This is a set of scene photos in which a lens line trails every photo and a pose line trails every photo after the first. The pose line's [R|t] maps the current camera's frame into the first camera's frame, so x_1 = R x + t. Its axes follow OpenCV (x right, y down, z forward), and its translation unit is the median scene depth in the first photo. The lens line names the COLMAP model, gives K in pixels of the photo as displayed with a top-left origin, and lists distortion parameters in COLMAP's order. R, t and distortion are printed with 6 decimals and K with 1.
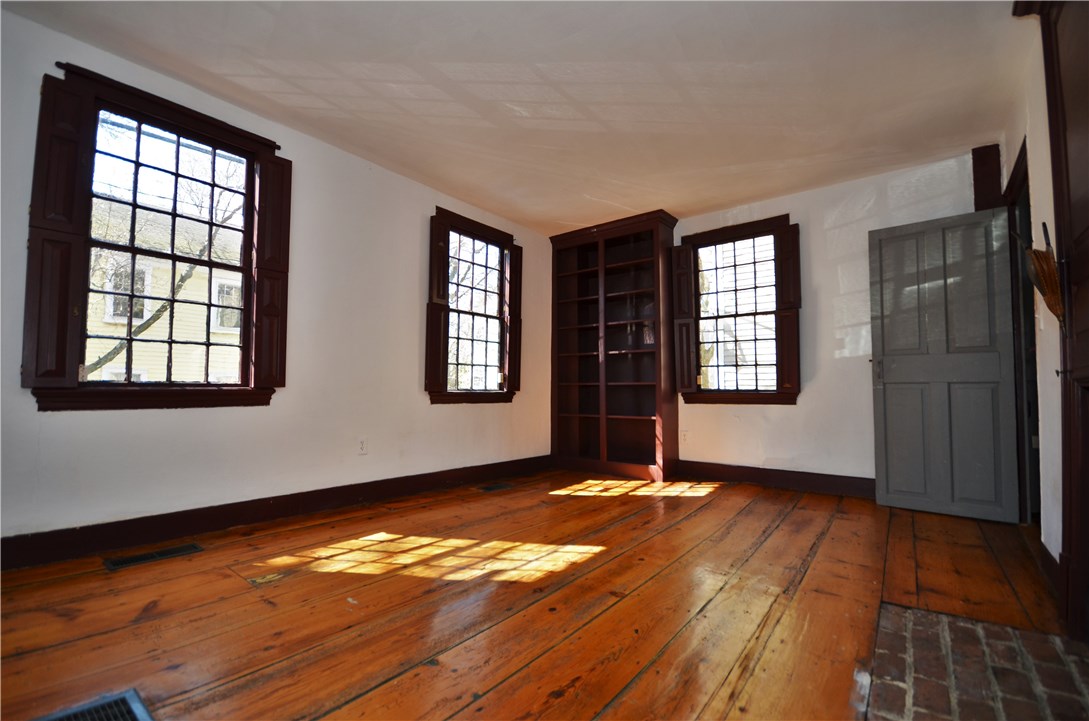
lens RADIAL K [[476.6, 0, 547.5], [0, 476.6, 360.1], [0, 0, 1]] dist [0.000865, -0.004759]
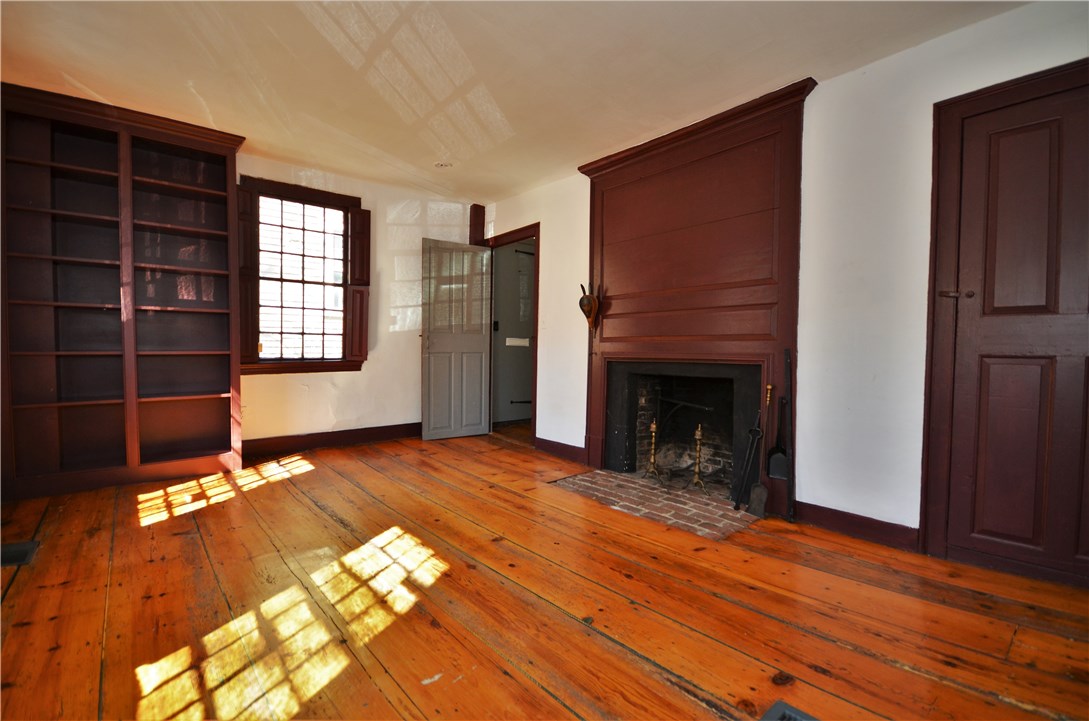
lens RADIAL K [[476.6, 0, 551.6], [0, 476.6, 357.9], [0, 0, 1]] dist [0.000865, -0.004759]
pose [[0.199364, -0.023469, 0.979644, -0.531419], [-0.067528, 0.997008, 0.037627, -0.011309], [-0.977596, -0.073655, 0.197183, 0.352365]]
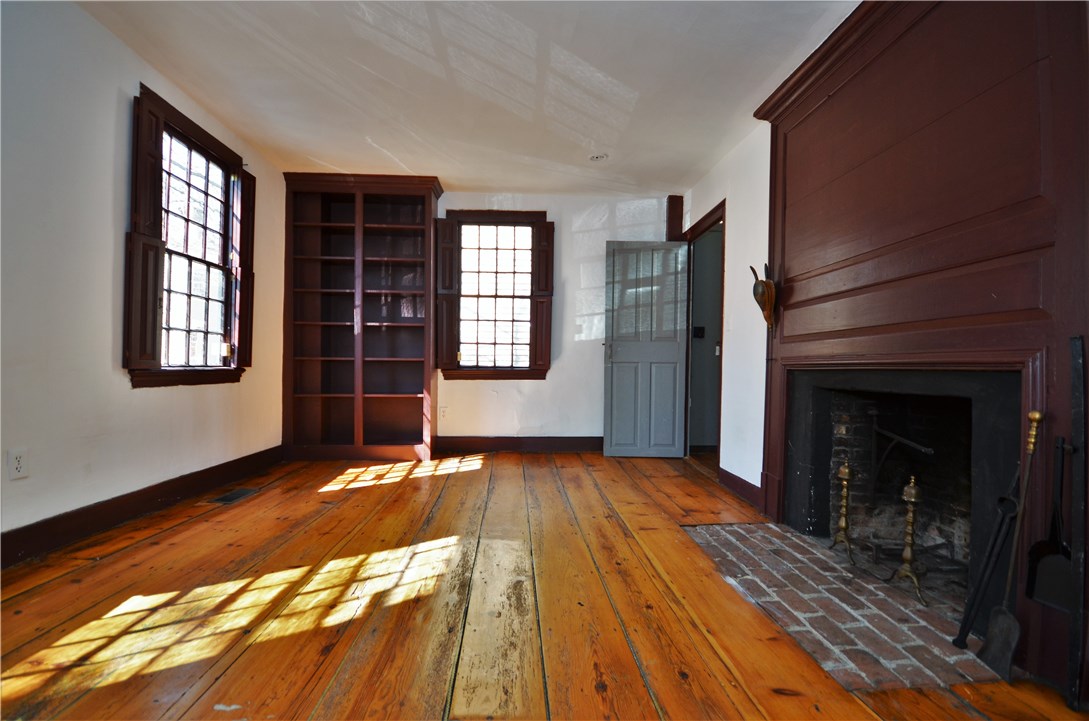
lens RADIAL K [[476.6, 0, 548.3], [0, 476.6, 360.8], [0, 0, 1]] dist [0.000865, -0.004759]
pose [[0.751674, 0.008937, 0.659475, -0.251639], [-0.047877, 0.998010, 0.041045, 0.000219], [-0.657795, -0.062426, 0.750606, 0.135622]]
